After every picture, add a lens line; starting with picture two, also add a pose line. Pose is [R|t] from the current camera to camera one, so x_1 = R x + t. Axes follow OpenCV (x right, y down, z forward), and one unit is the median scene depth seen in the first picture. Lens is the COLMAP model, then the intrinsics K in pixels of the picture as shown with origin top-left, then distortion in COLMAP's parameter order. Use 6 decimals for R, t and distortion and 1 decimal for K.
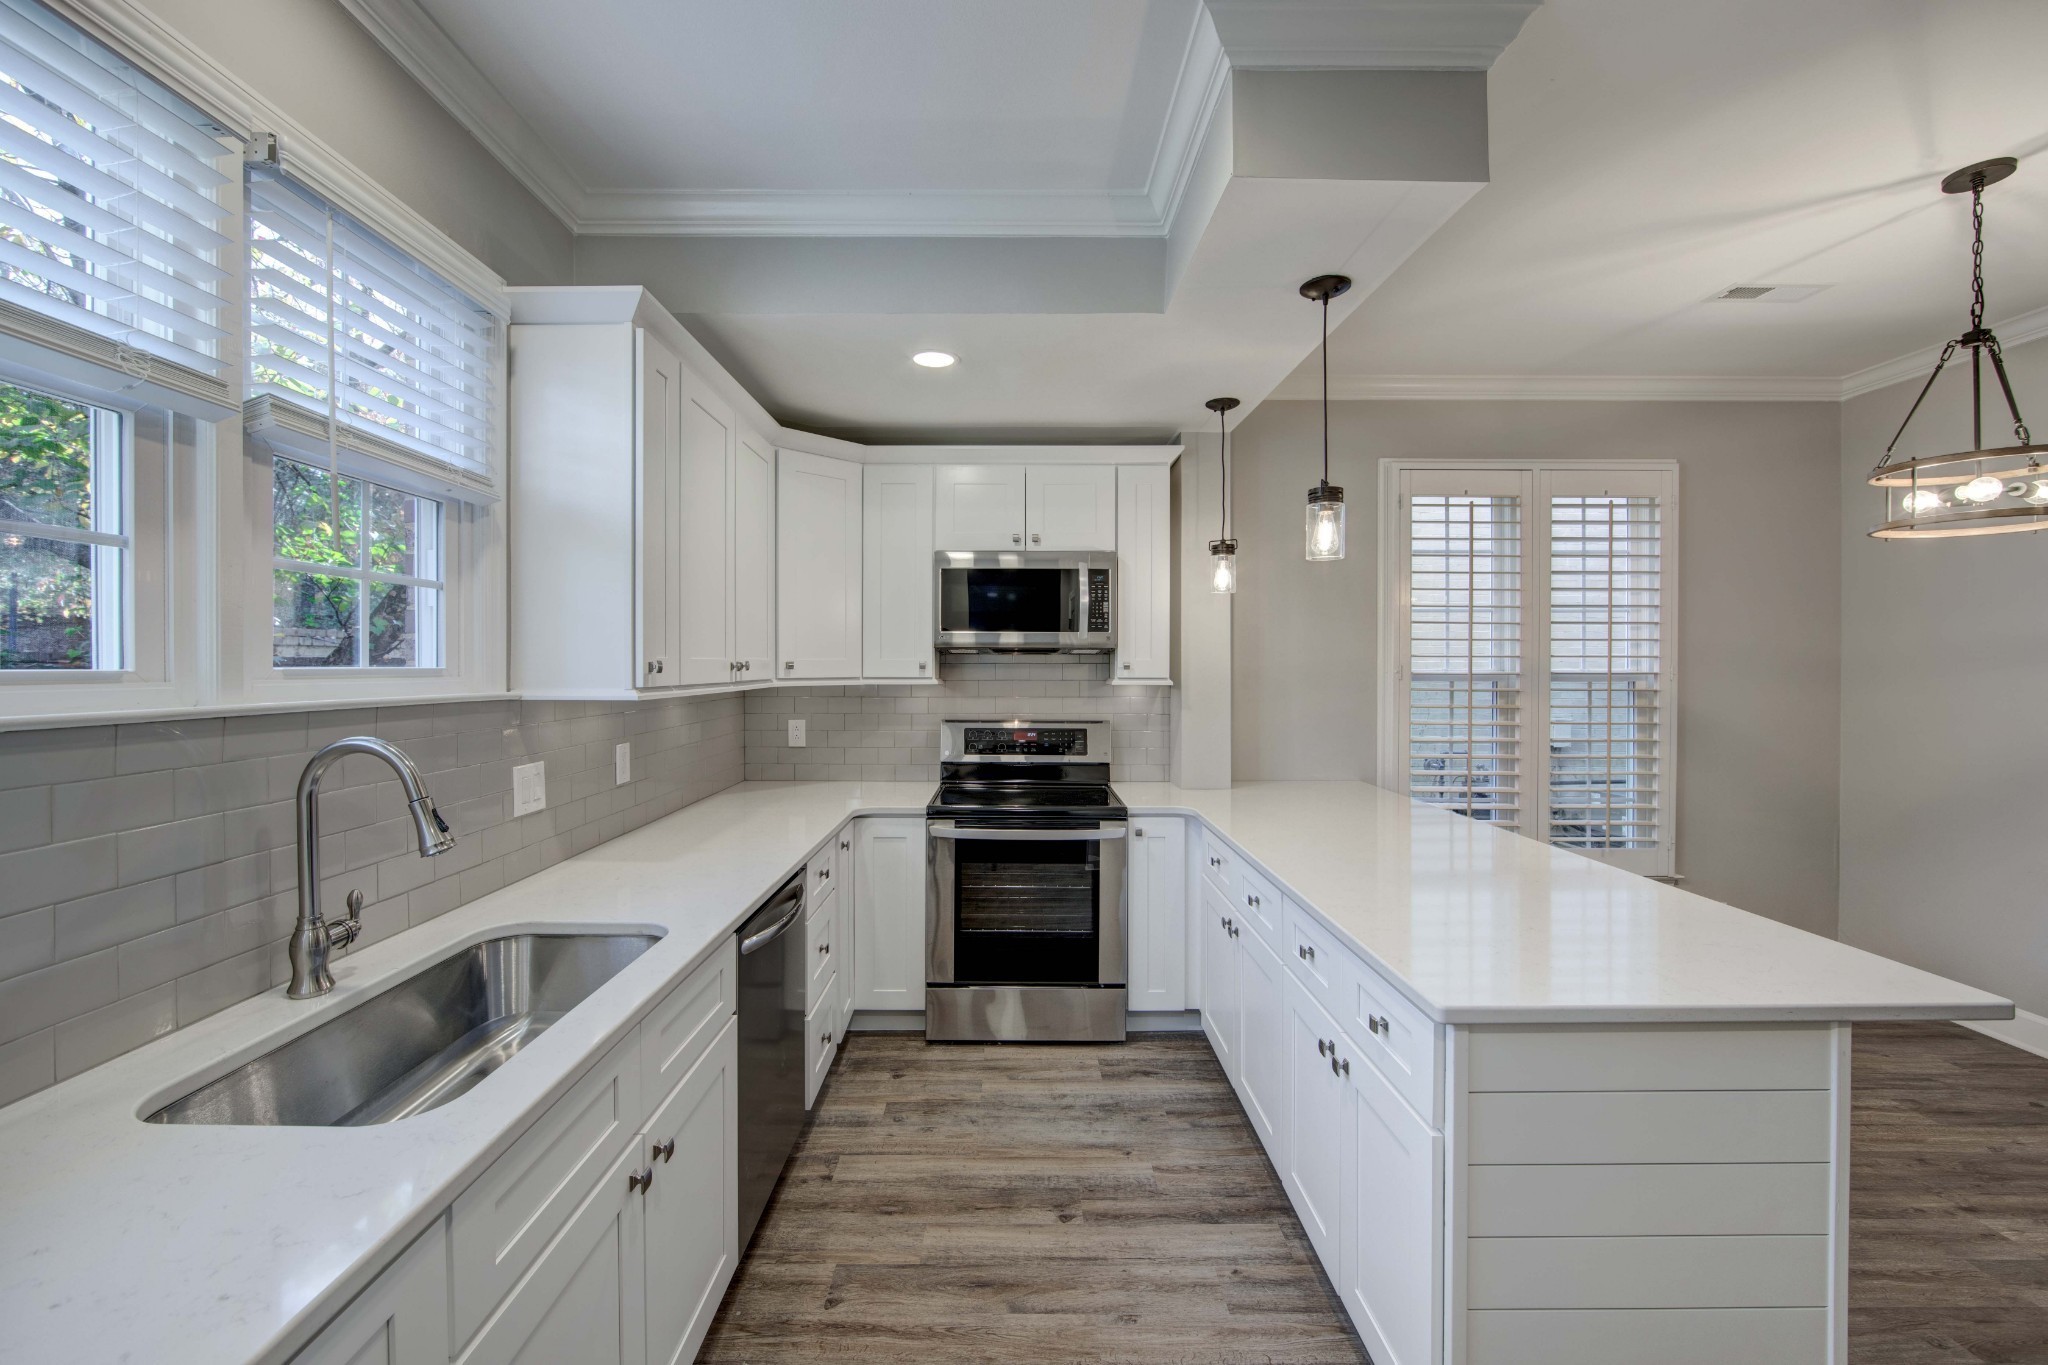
lens RADIAL K [[848.6, 0, 972.1], [0, 848.6, 670.3], [0, 0, 1]] dist [-0.000512, 0.000050]
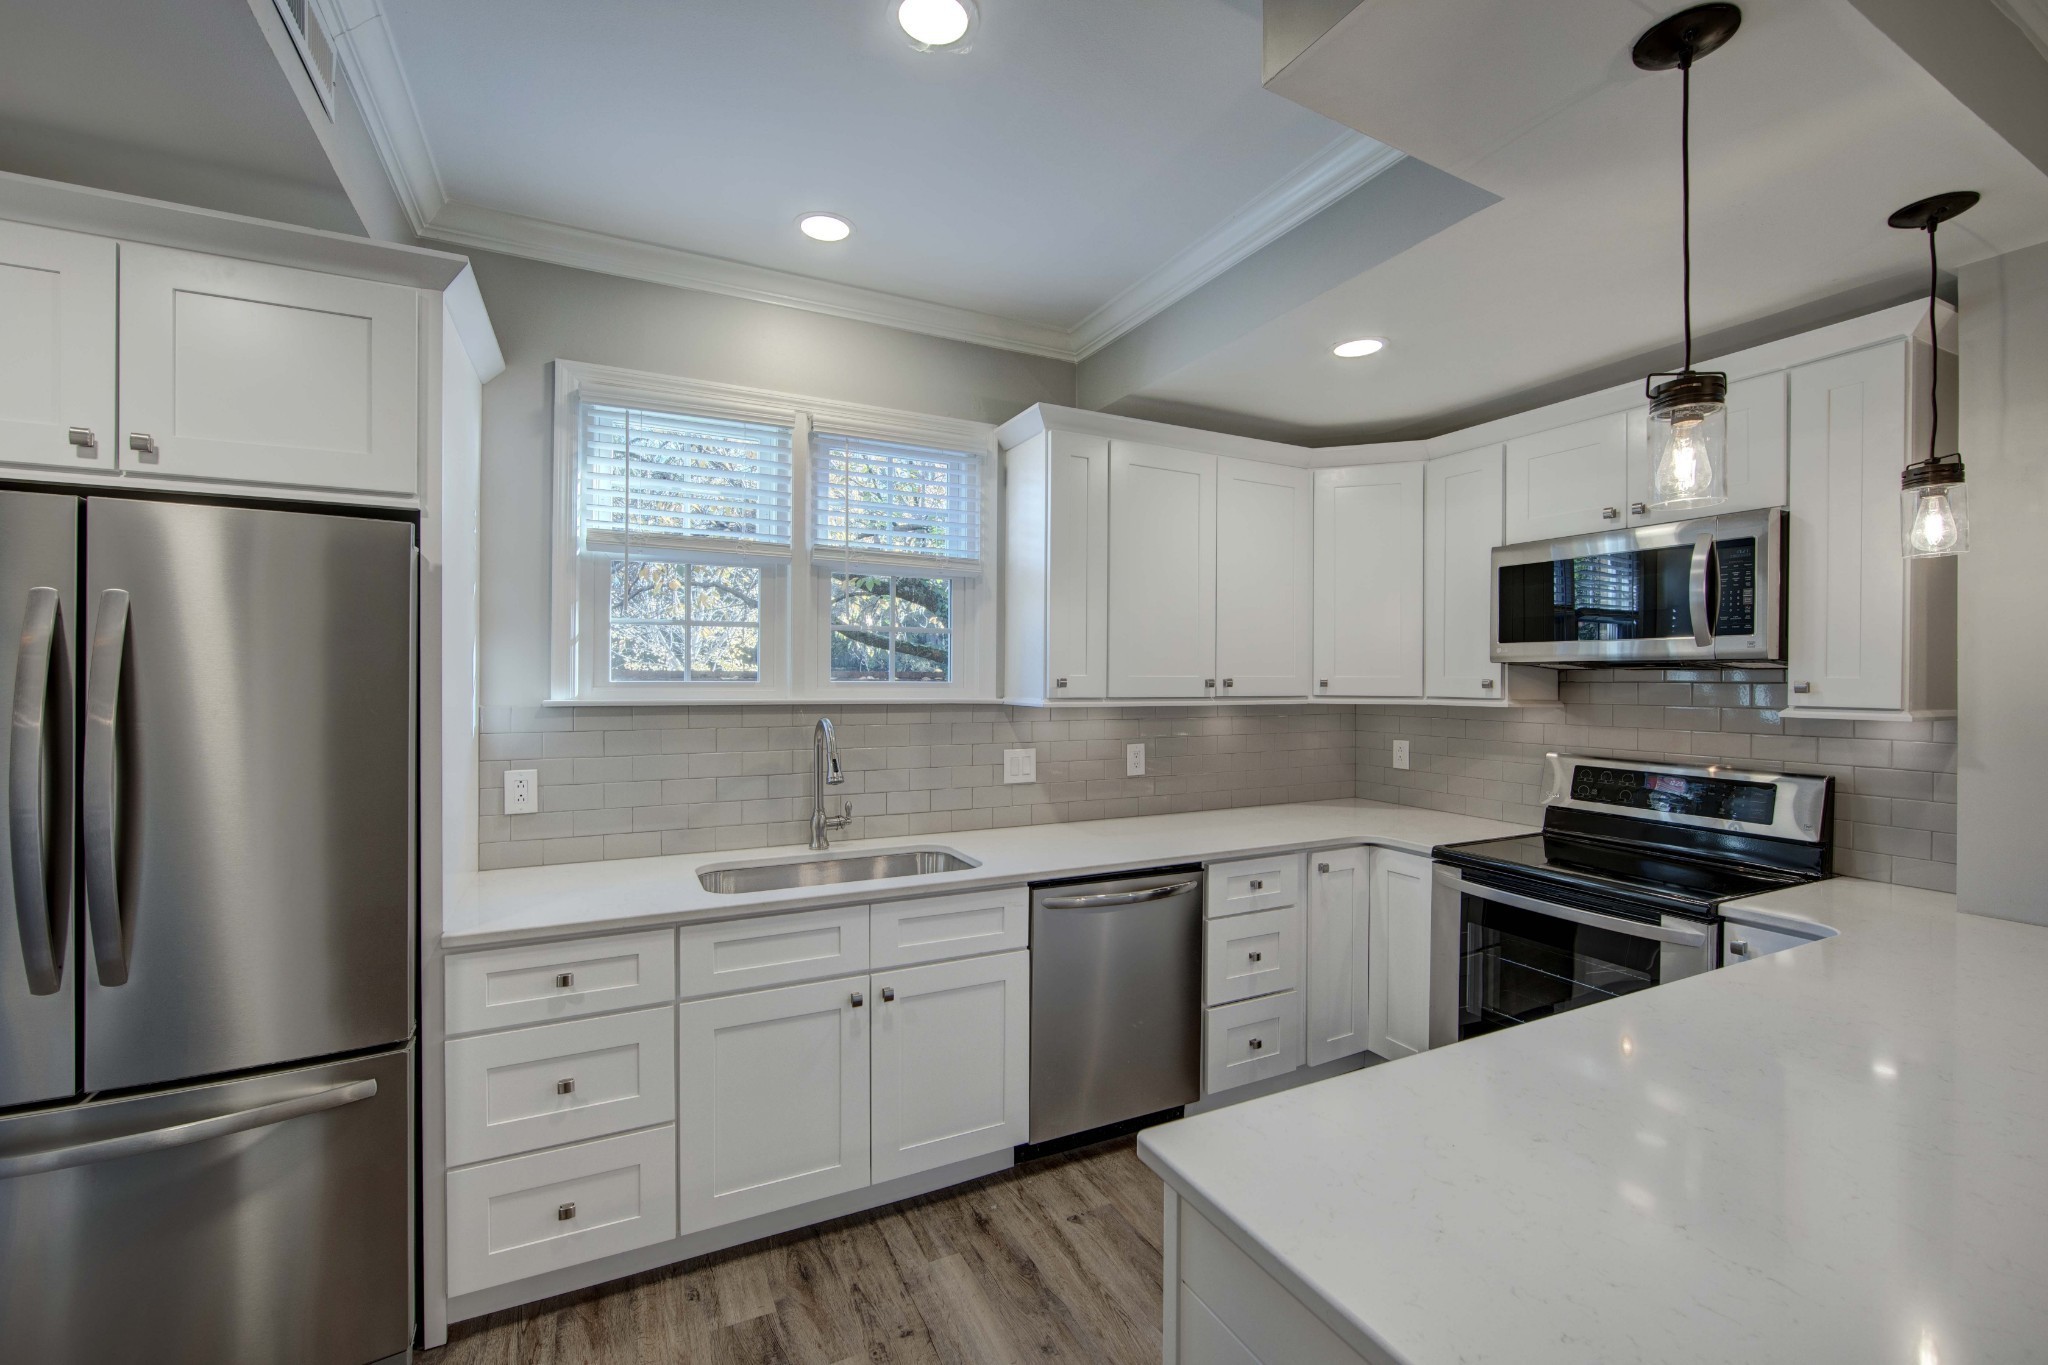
lens RADIAL K [[834.1, 0, 1033.9], [0, 834.1, 678.6], [0, 0, 1]] dist [-0.002142, -0.000218]
pose [[0.469872, 0.002547, -0.882731, 0.480618], [-0.010854, 0.999937, -0.002892, -0.003847], [0.882668, 0.010940, 0.469870, 0.226623]]
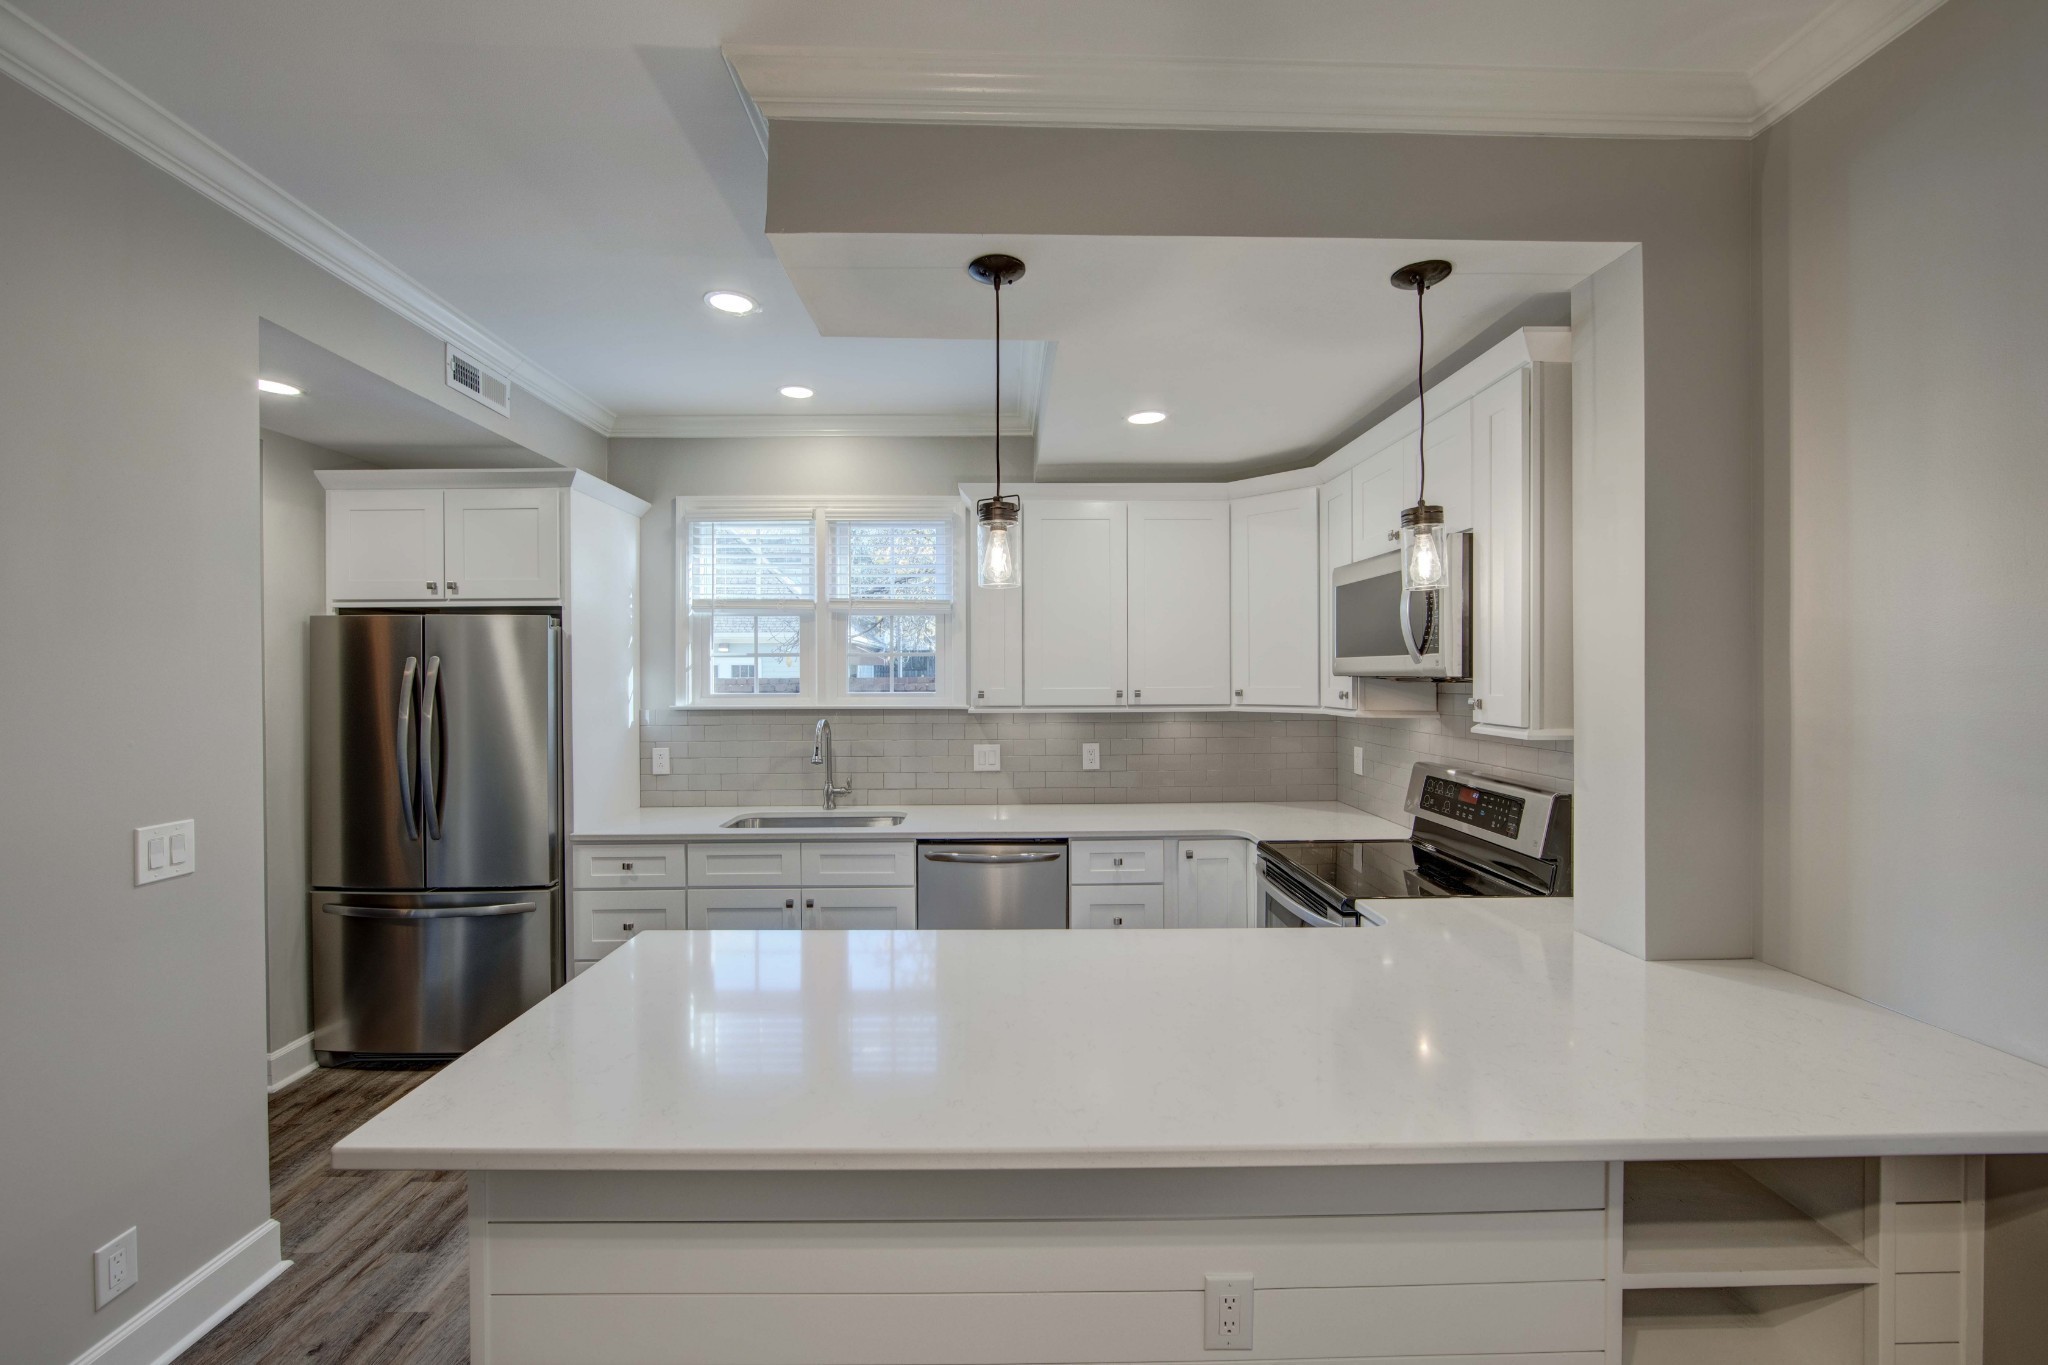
lens RADIAL K [[834.1, 0, 1033.9], [0, 834.1, 678.6], [0, 0, 1]] dist [-0.002142, -0.000218]
pose [[0.026268, 0.005674, -0.999639, 0.848782], [-0.001458, 0.999983, 0.005637, -0.029208], [0.999654, 0.001310, 0.026276, 0.681065]]
